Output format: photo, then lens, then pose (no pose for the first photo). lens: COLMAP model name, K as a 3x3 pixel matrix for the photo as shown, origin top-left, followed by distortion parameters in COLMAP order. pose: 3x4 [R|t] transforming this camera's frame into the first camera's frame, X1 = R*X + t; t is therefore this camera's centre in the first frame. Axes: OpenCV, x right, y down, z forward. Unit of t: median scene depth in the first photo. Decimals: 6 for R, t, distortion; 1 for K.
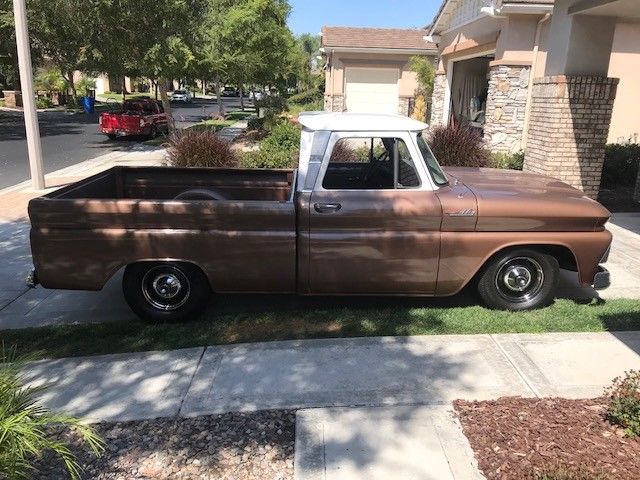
lens RADIAL K [[533.9, 0, 320.0], [0, 533.9, 240.0], [0, 0, 1]] dist [0.005027, 0.001517]
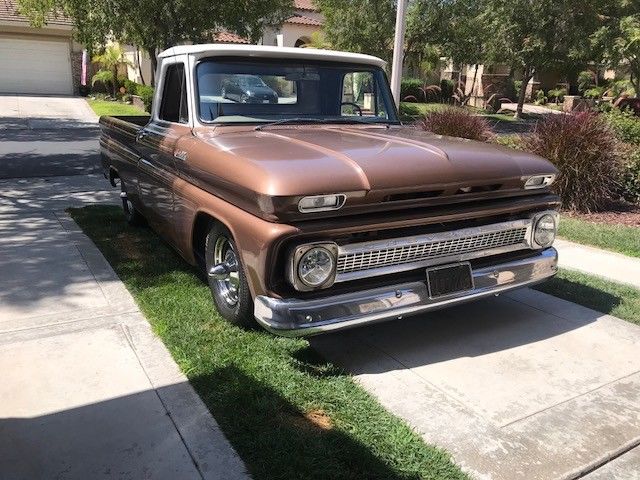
lens RADIAL K [[529.5, 0, 320.0], [0, 529.5, 240.0], [0, 0, 1]] dist [0.007083, -0.004000]
pose [[0.495662, 0.242540, -0.833963, 0.357402], [-0.257501, 0.958081, 0.125592, -0.028856], [0.829465, 0.152495, 0.537338, 0.264902]]
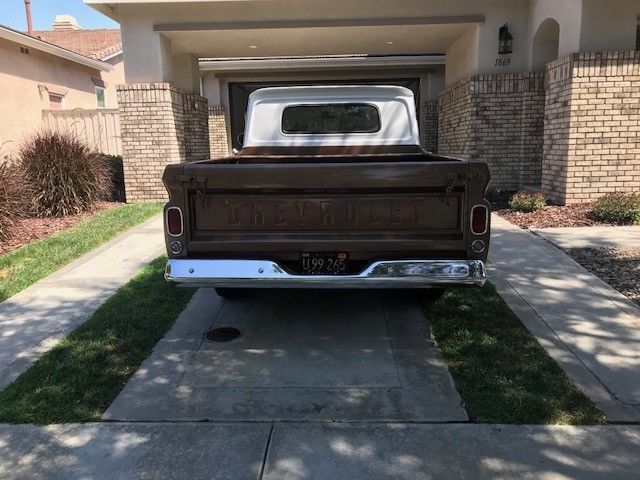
lens RADIAL K [[529.5, 0, 320.0], [0, 529.5, 240.0], [0, 0, 1]] dist [0.007083, -0.004000]
pose [[0.062556, -0.196084, 0.978590, -0.445326], [0.281256, 0.944234, 0.171221, -0.055684], [-0.957592, 0.264523, 0.114217, 0.396358]]
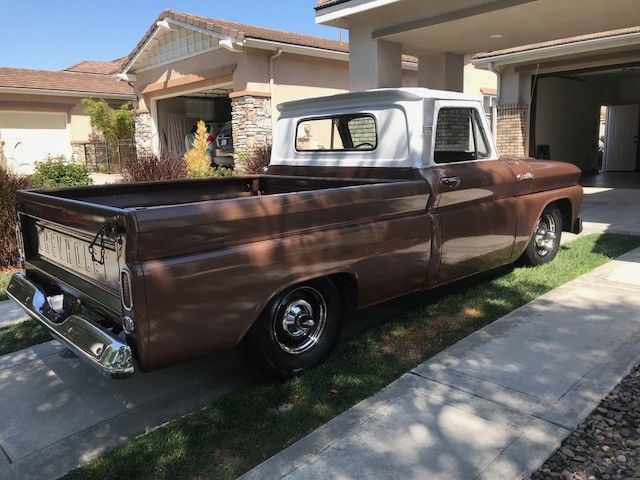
lens RADIAL K [[529.5, 0, 320.0], [0, 529.5, 240.0], [0, 0, 1]] dist [0.007083, -0.004000]
pose [[0.760563, -0.148045, 0.632161, -0.249252], [0.210612, 0.977262, -0.024526, 0.003255], [-0.614156, 0.151794, 0.774449, 0.155692]]
